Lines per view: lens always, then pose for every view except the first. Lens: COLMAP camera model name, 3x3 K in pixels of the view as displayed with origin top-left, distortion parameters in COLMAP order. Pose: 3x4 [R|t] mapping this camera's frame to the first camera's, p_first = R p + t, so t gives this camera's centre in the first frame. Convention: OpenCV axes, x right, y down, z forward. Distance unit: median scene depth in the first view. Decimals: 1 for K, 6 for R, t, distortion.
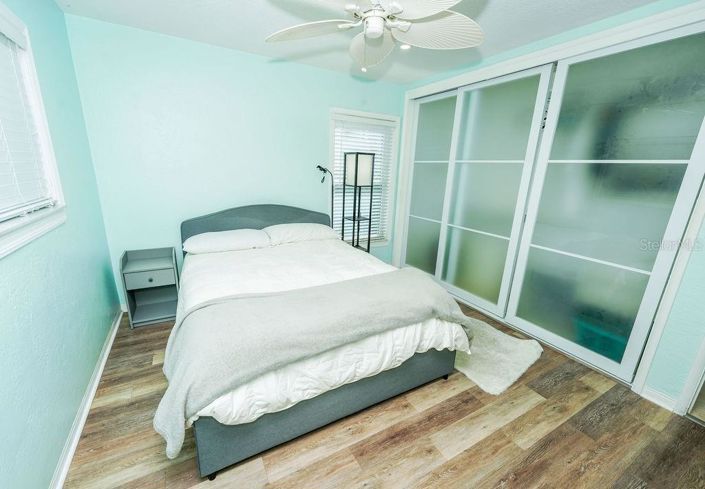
lens RADIAL K [[293.2, 0, 350.8], [0, 293.2, 248.7], [0, 0, 1]] dist [0.000336, 0.000135]
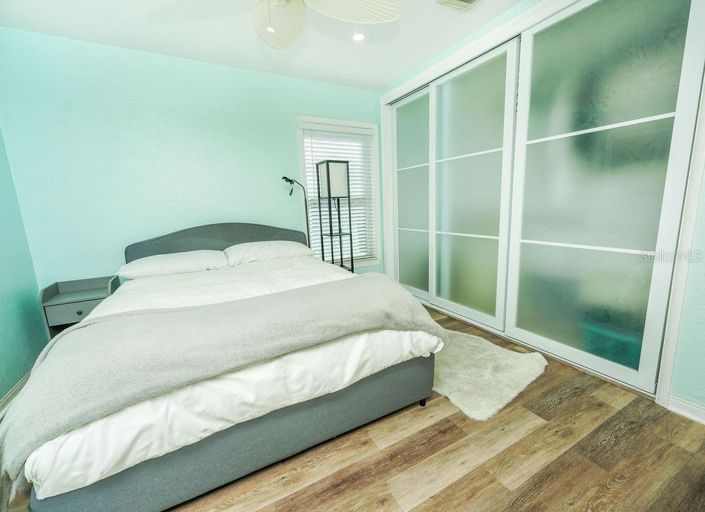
lens RADIAL K [[305.7, 0, 368.6], [0, 305.7, 259.0], [0, 0, 1]] dist [-0.000605, -0.000201]
pose [[0.997361, -0.072496, -0.003828, 0.216957], [0.071874, 0.993483, -0.088459, 0.114514], [0.010216, 0.087951, 0.996072, 0.136893]]
